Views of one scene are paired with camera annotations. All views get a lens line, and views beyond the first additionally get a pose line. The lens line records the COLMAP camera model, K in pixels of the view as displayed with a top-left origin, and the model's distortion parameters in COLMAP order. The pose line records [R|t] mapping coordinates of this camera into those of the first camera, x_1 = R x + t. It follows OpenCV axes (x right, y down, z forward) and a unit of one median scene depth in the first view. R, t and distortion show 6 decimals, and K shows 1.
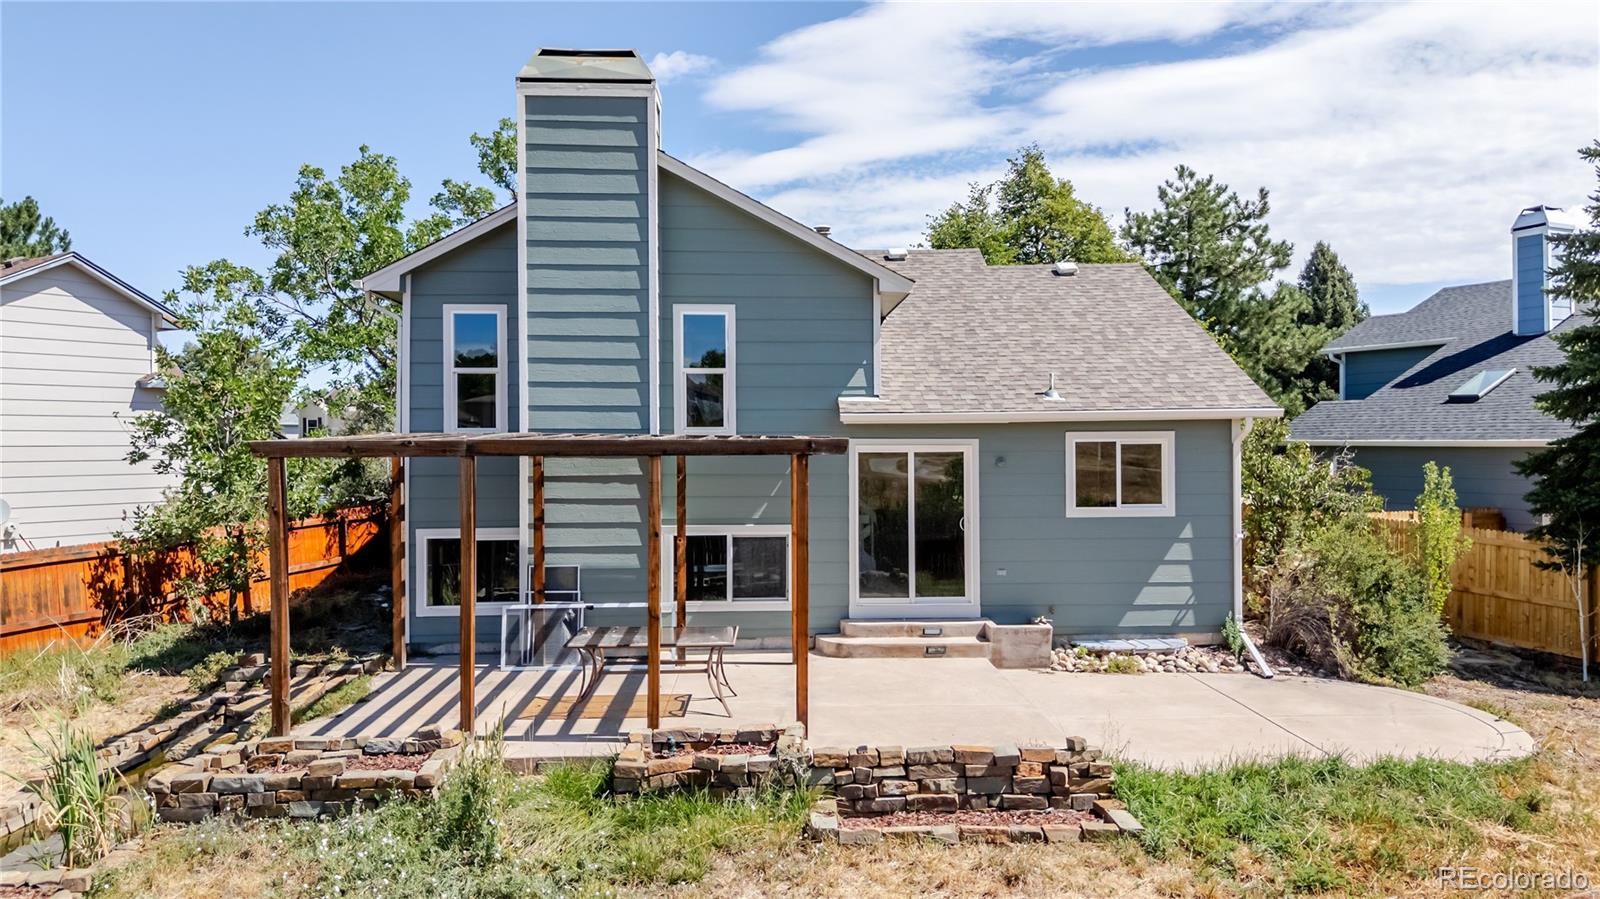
lens RADIAL K [[1177.3, 0, 800.0], [0, 1177.3, 449.5], [0, 0, 1]] dist [0.079853, -0.089510]
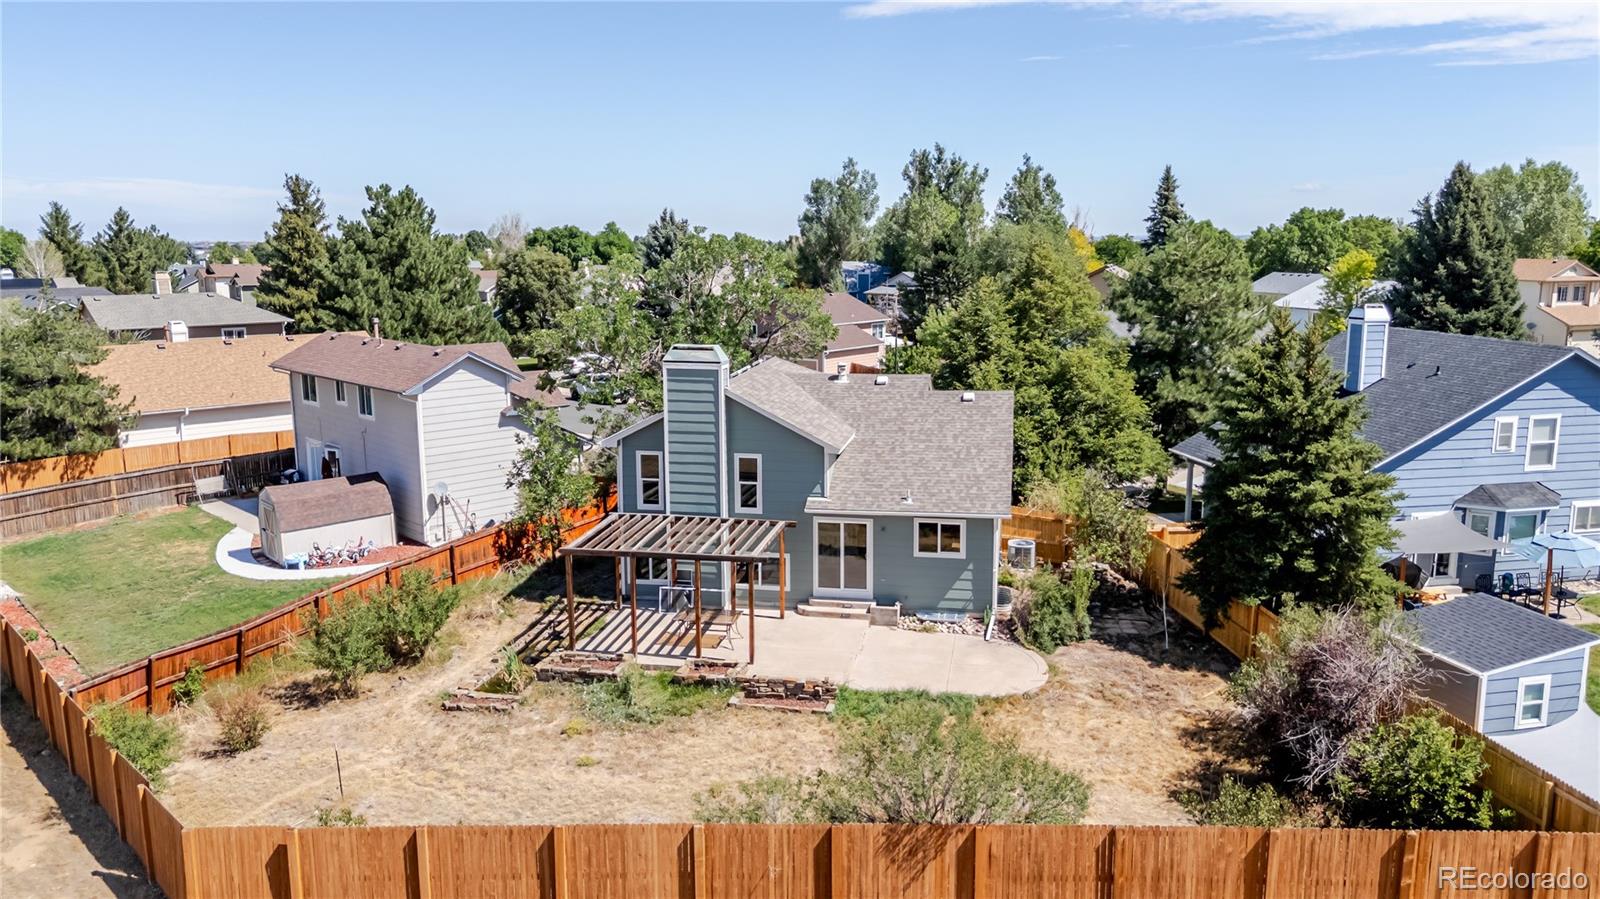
lens RADIAL K [[1149.5, 0, 800.0], [0, 1149.5, 449.5], [0, 0, 1]] dist [0.093207, -0.075829]
pose [[0.974652, 0.041295, -0.219882, 0.503629], [-0.002619, 0.984857, 0.173349, -0.523174], [0.223711, -0.168379, 0.960001, -1.070406]]
